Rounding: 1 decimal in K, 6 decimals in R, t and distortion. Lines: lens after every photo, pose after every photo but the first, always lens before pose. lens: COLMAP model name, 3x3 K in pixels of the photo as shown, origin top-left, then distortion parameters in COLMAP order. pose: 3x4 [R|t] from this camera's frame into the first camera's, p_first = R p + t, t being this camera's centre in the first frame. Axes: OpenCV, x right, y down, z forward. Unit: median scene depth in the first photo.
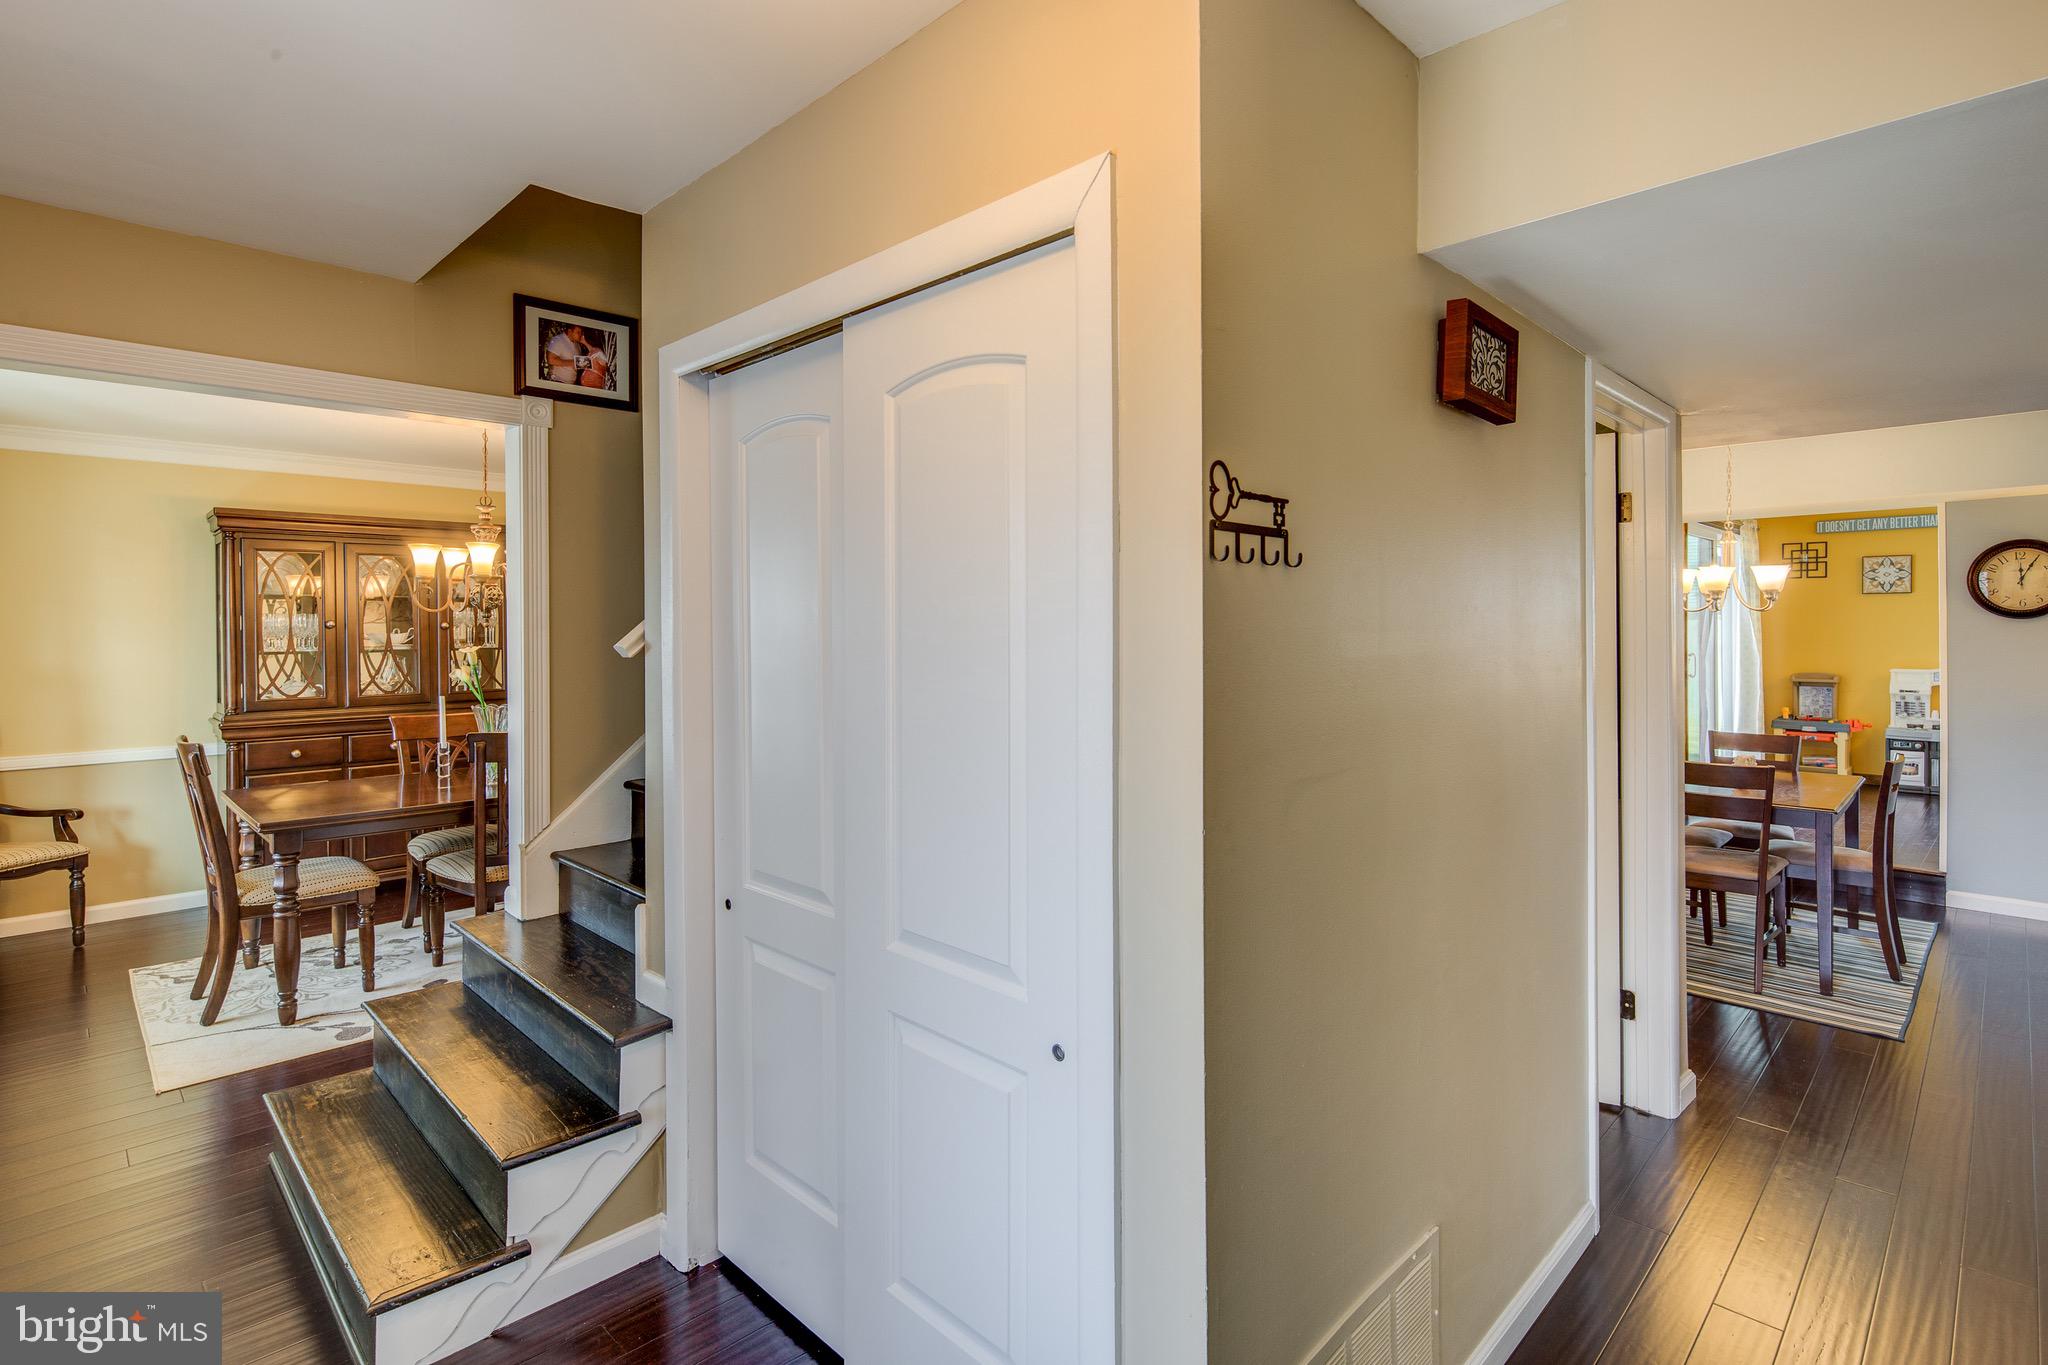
lens RADIAL K [[989.1, 0, 1001.8], [0, 989.1, 629.2], [0, 0, 1]] dist [0.001447, -0.002056]
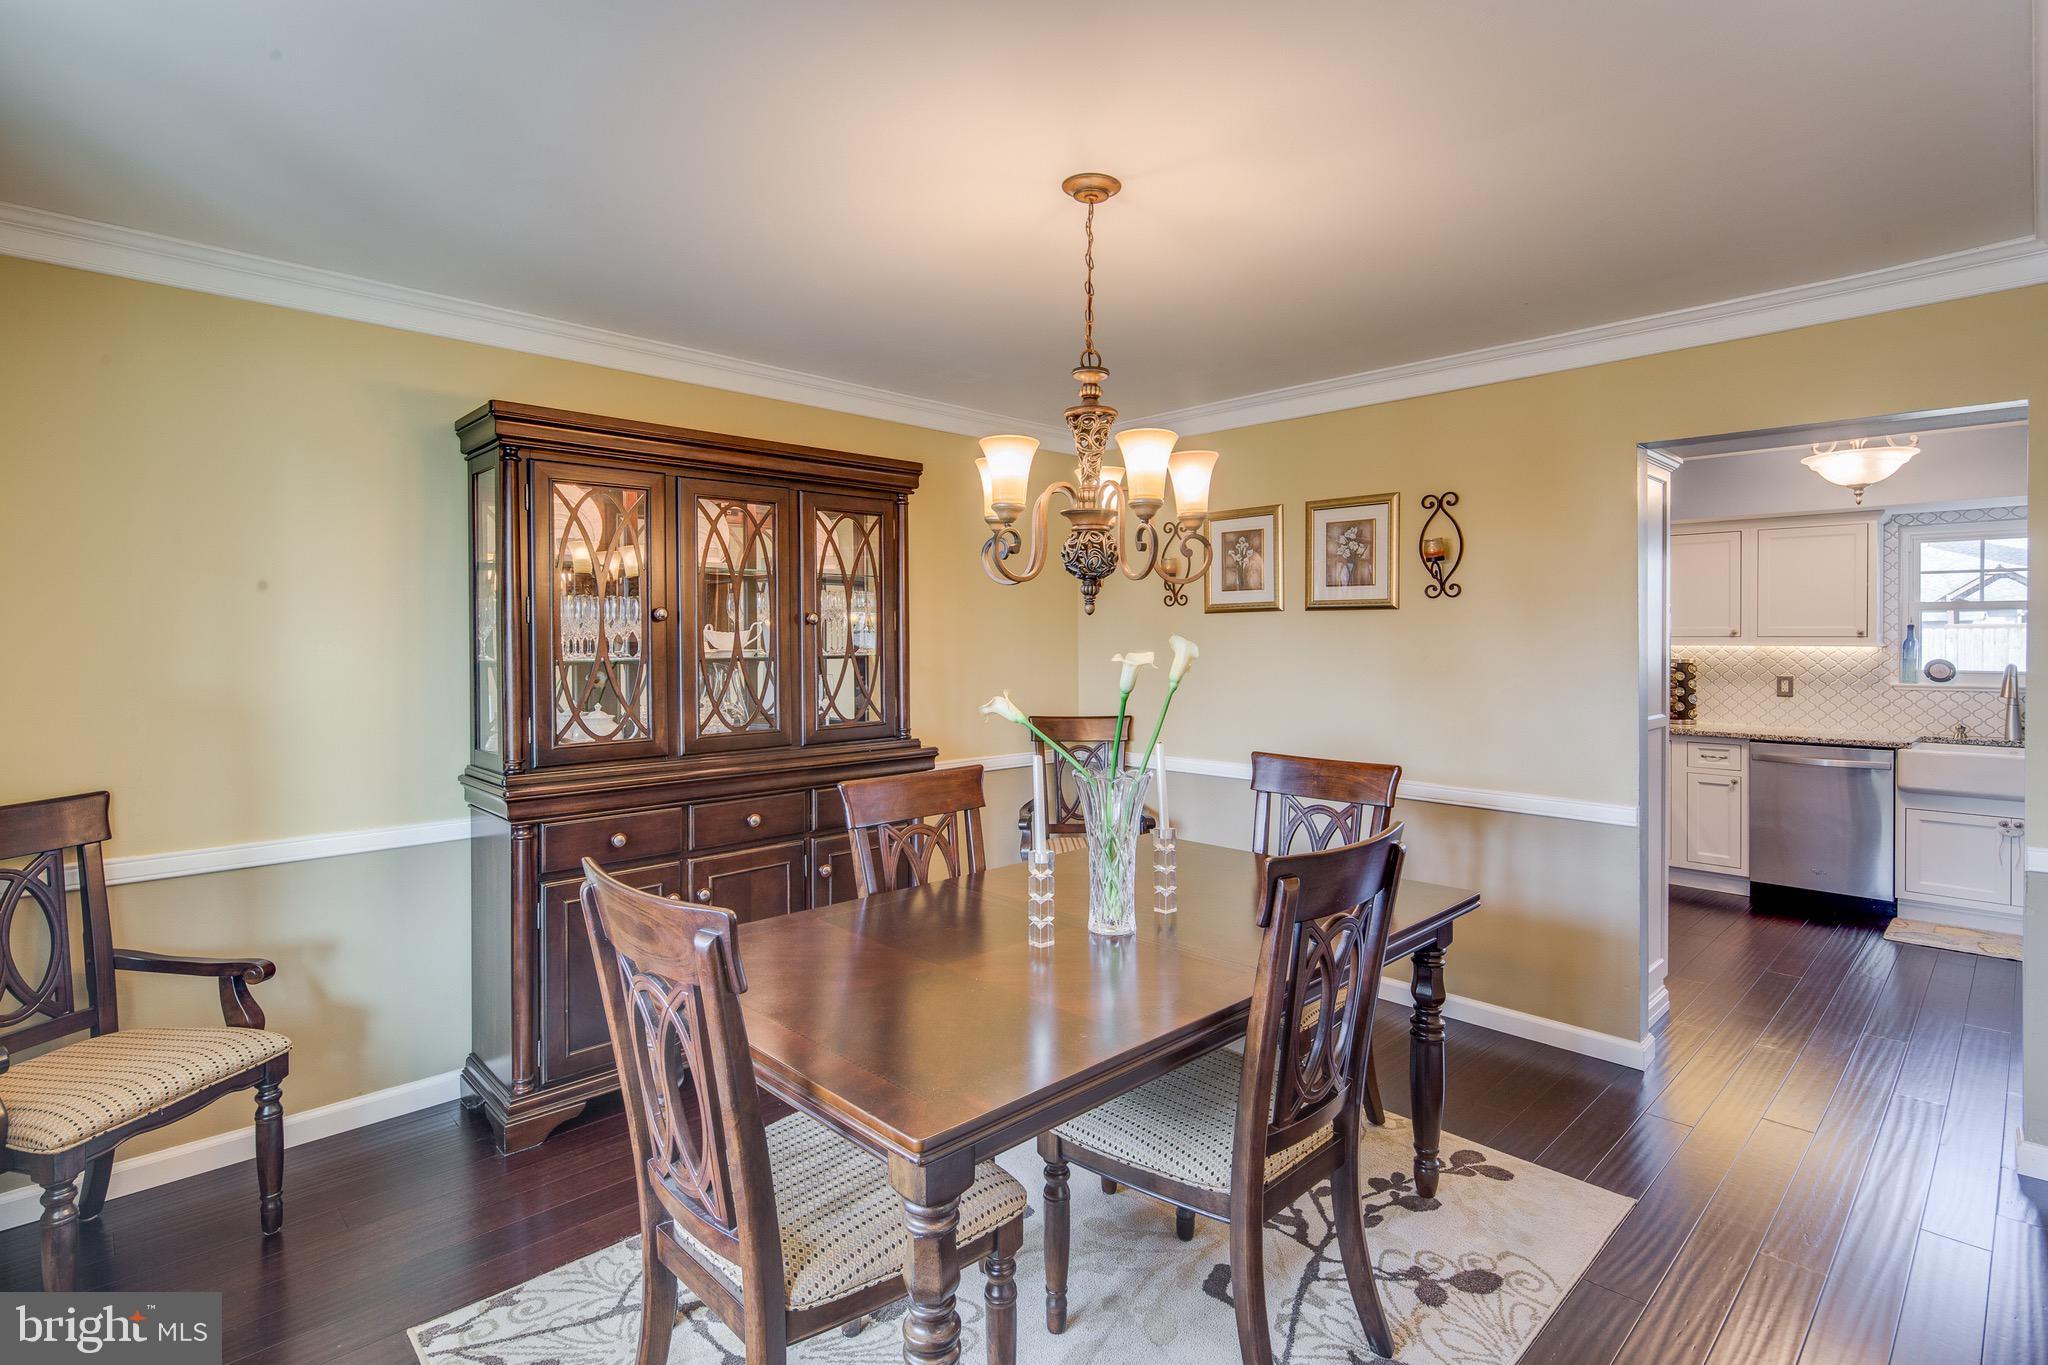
lens RADIAL K [[989.1, 0, 1006.7], [0, 989.1, 641.5], [0, 0, 1]] dist [0.001447, -0.002056]
pose [[0.999915, 0.001827, -0.012879, -0.491731], [-0.001806, 0.999997, 0.001650, 0.010359], [0.012882, -0.001627, 0.999916, 0.442304]]
